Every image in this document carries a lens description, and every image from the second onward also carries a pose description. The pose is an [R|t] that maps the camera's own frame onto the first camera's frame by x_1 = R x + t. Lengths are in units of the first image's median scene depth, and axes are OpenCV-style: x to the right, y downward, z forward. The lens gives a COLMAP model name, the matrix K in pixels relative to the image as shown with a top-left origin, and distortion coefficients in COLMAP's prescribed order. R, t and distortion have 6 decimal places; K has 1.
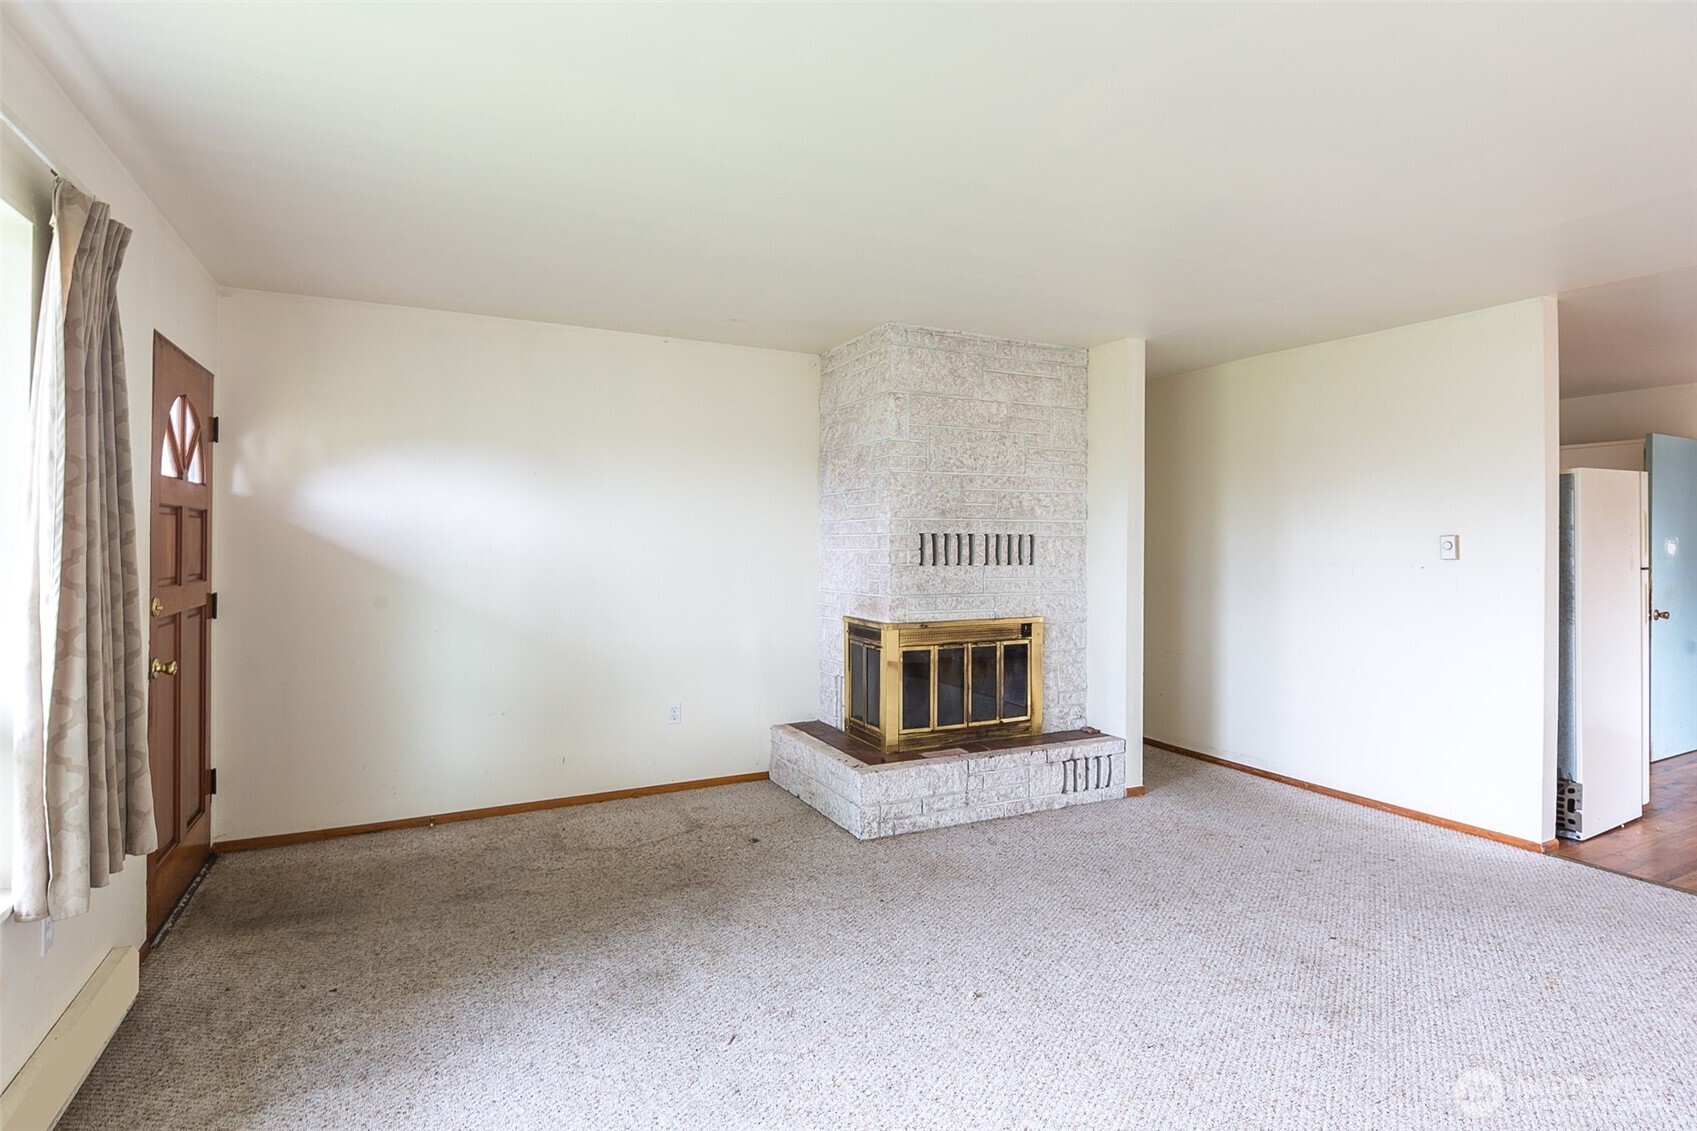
lens RADIAL K [[841.6, 0, 853.5], [0, 841.6, 535.7], [0, 0, 1]] dist [0.004992, -0.006869]
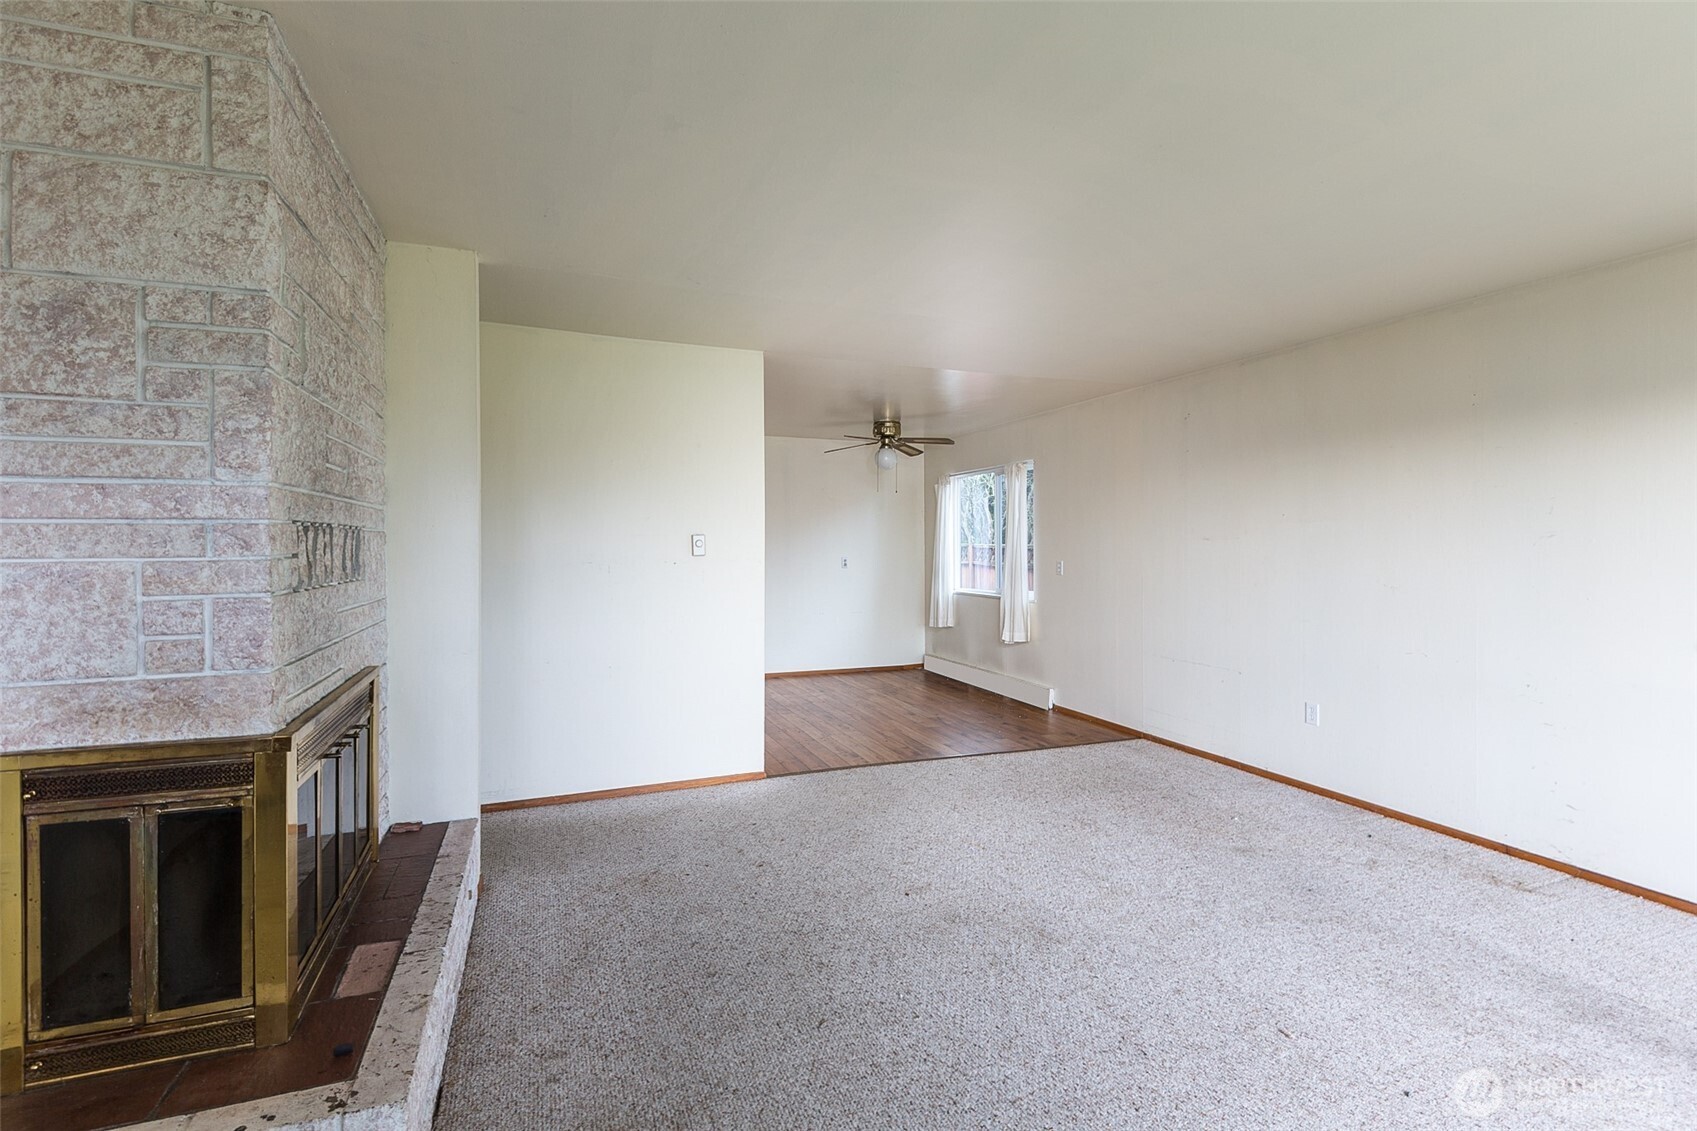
lens RADIAL K [[778.8, 0, 824.2], [0, 778.8, 549.6], [0, 0, 1]] dist [0.019471, -0.014743]
pose [[0.119069, -0.016939, 0.992741, -0.301063], [-0.001093, 0.999852, 0.017192, 0.005403], [-0.992885, -0.003132, 0.119033, 0.654765]]
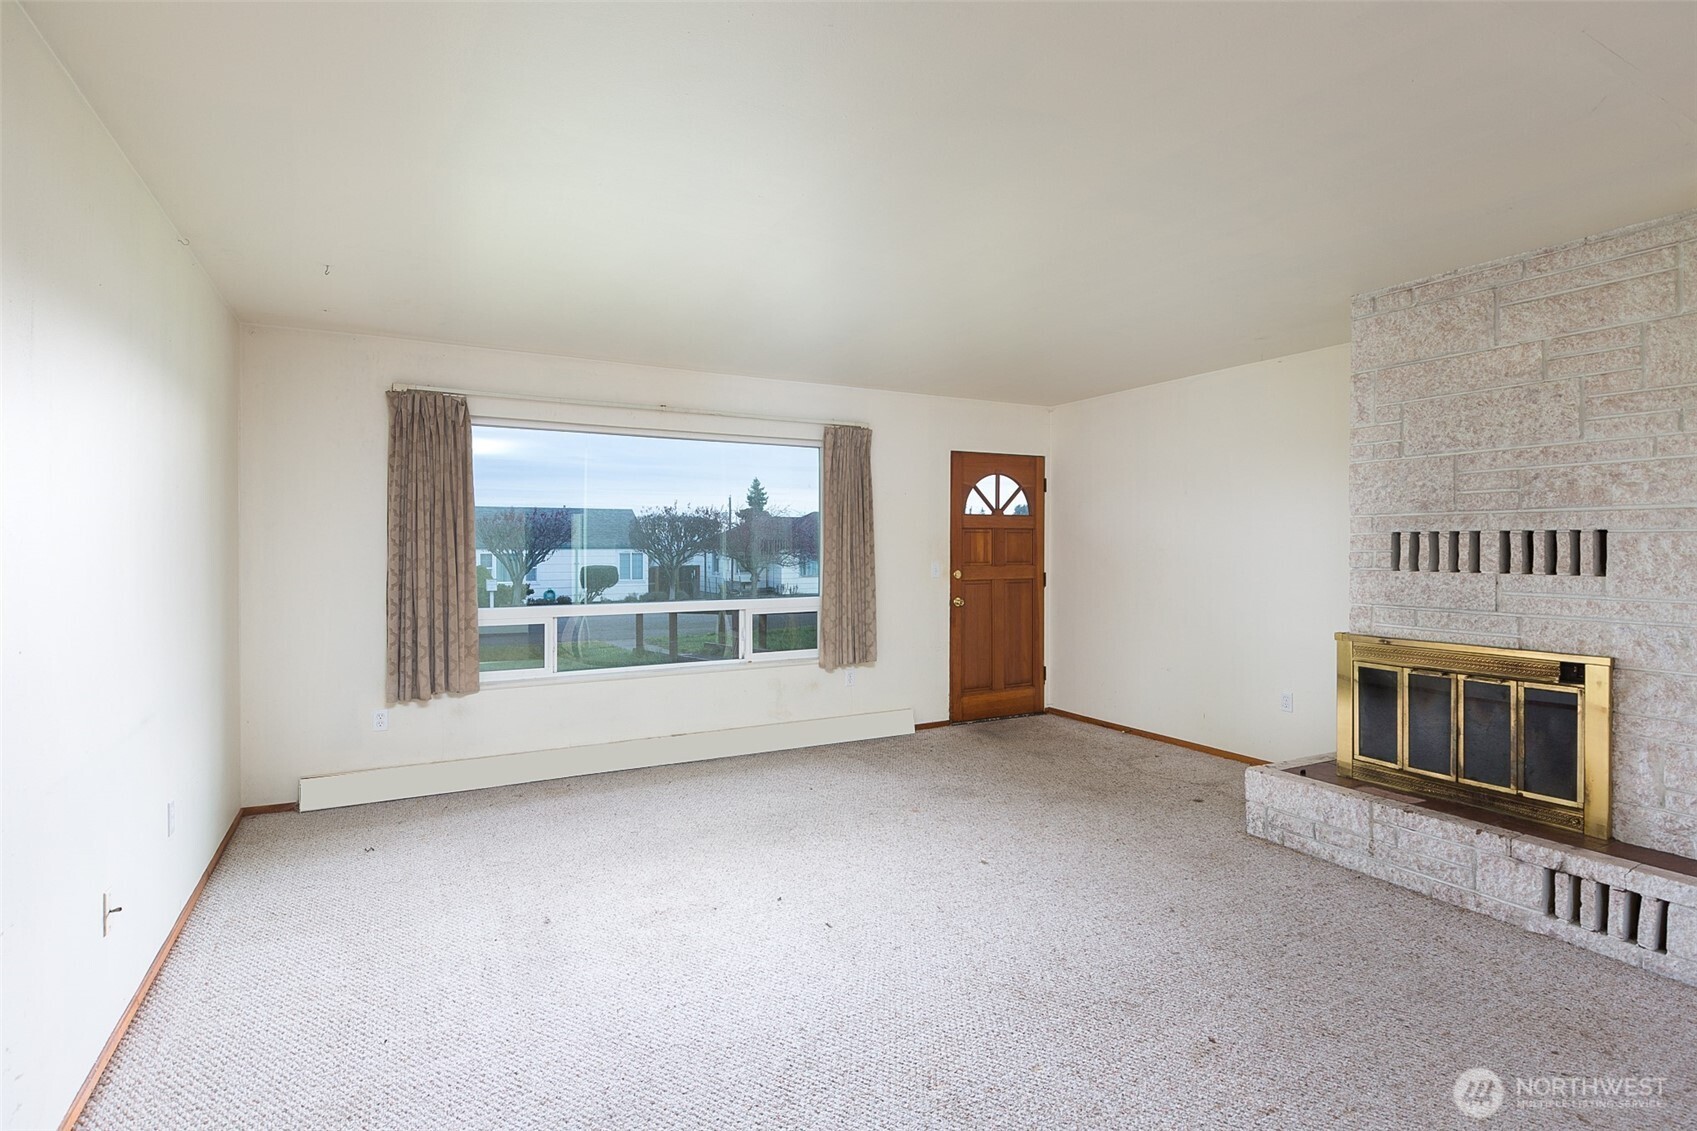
lens RADIAL K [[841.6, 0, 852.2], [0, 841.6, 551.4], [0, 0, 1]] dist [0.004992, -0.006869]
pose [[0.030228, 0.001414, -0.999542, 0.892202], [0.004382, 0.999989, 0.001547, 0.012608], [0.999533, -0.004426, 0.030221, 0.425988]]
